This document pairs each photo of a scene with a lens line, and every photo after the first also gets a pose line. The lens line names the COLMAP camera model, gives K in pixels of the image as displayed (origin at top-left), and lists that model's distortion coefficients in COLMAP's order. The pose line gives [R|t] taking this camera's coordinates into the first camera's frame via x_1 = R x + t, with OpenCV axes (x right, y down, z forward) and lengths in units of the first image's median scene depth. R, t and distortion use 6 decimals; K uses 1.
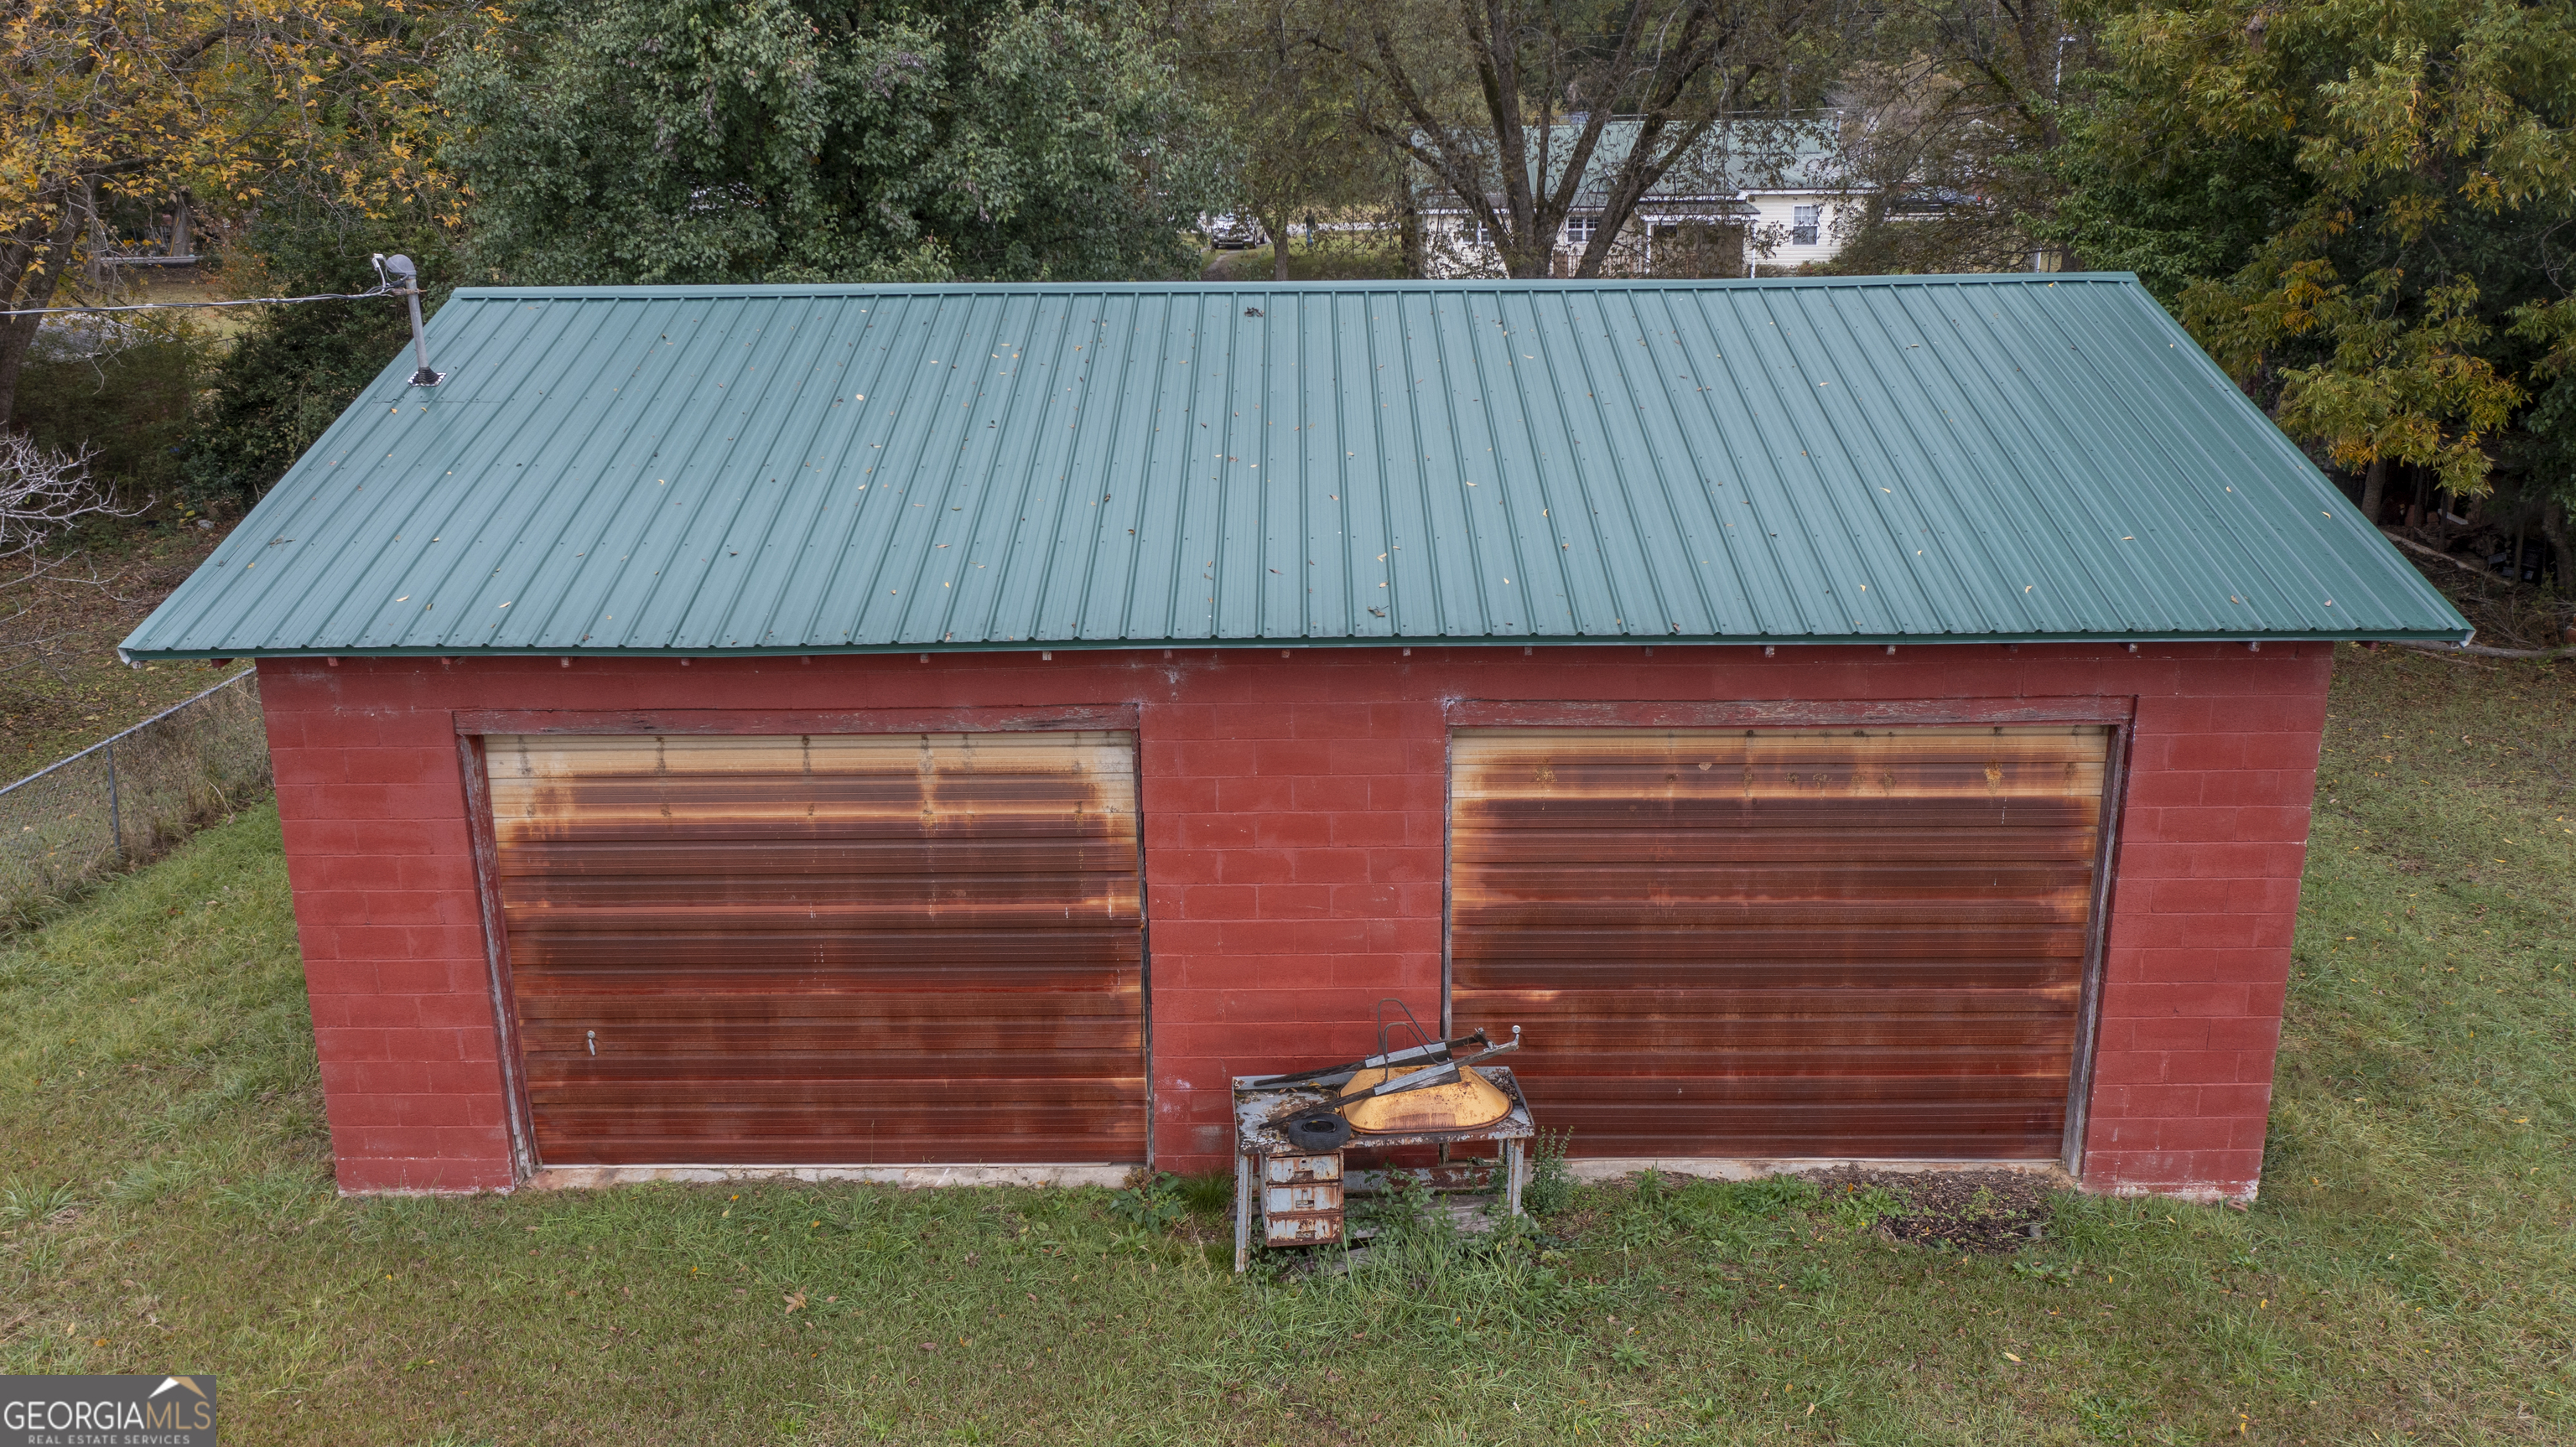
lens RADIAL K [[2043.9, 0, 1296.3], [0, 2043.9, 710.3], [0, 0, 1]] dist [-0.015306, 0.018669]
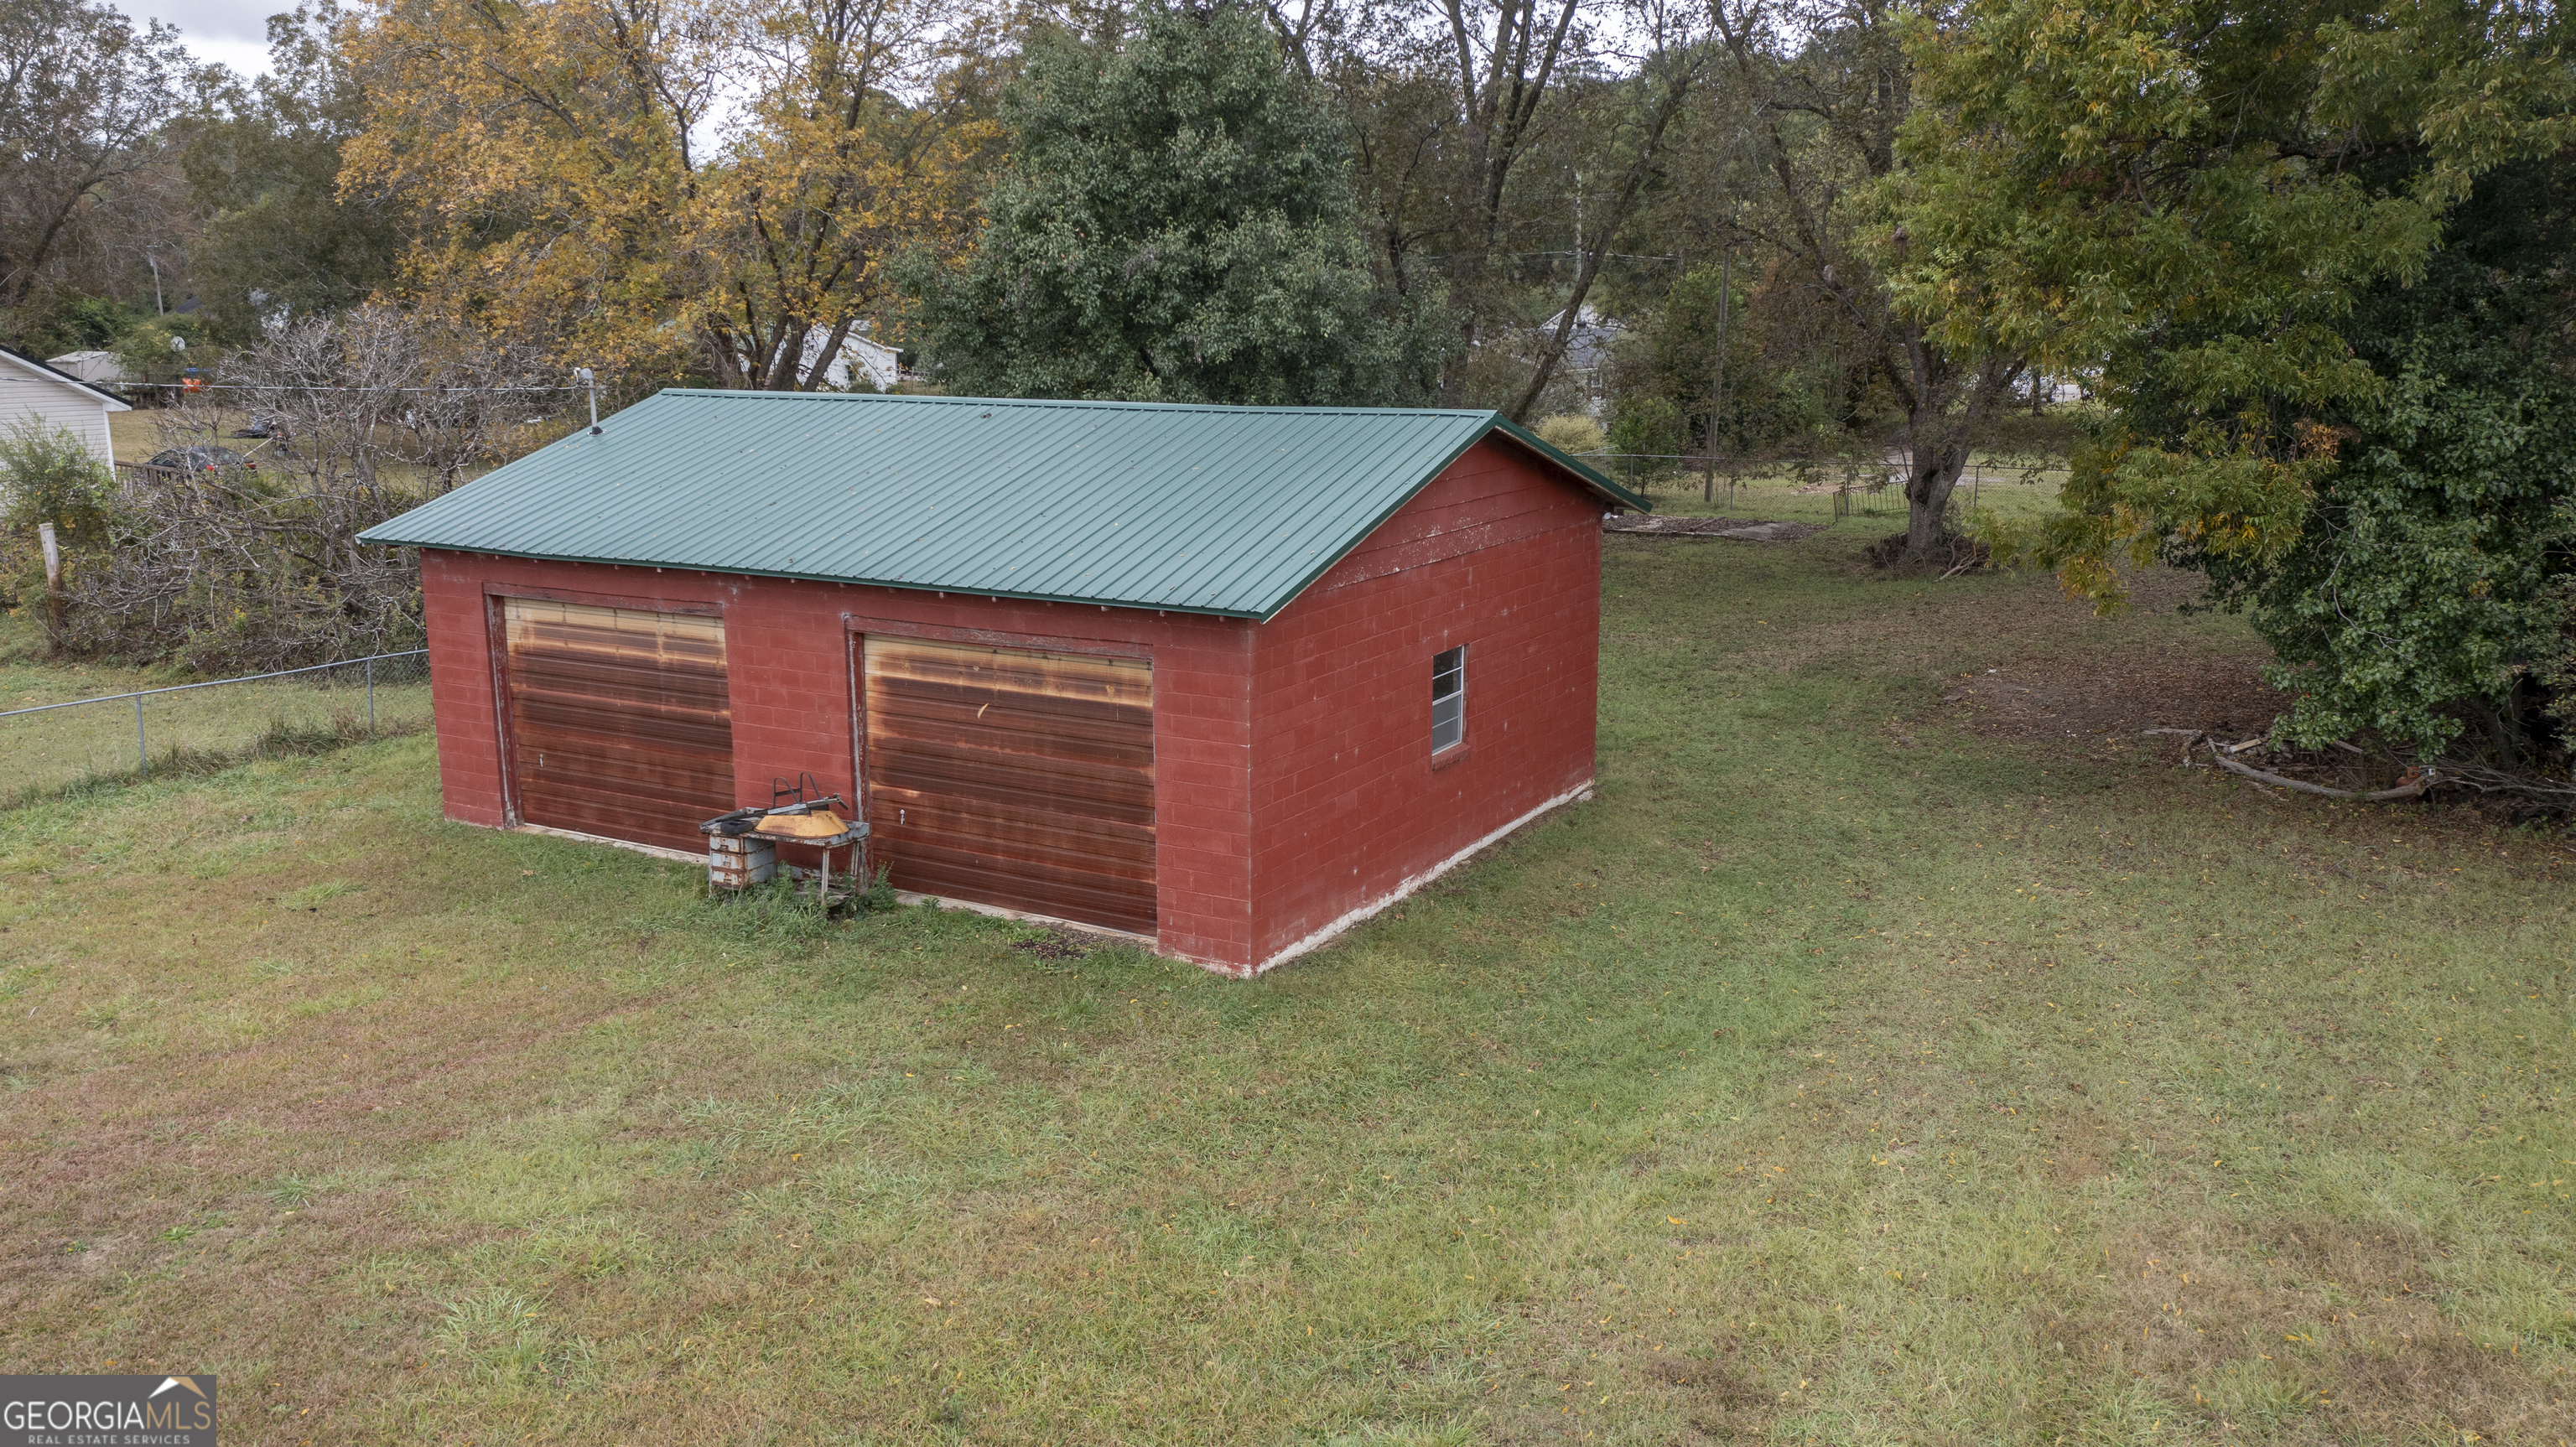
lens RADIAL K [[2043.9, 0, 1296.3], [0, 2043.9, 710.3], [0, 0, 1]] dist [-0.015306, 0.018669]
pose [[0.873124, 0.104231, -0.476225, 1.271025], [-0.136905, 0.989989, -0.034328, 0.084907], [0.467880, 0.095170, 0.878653, -0.415513]]
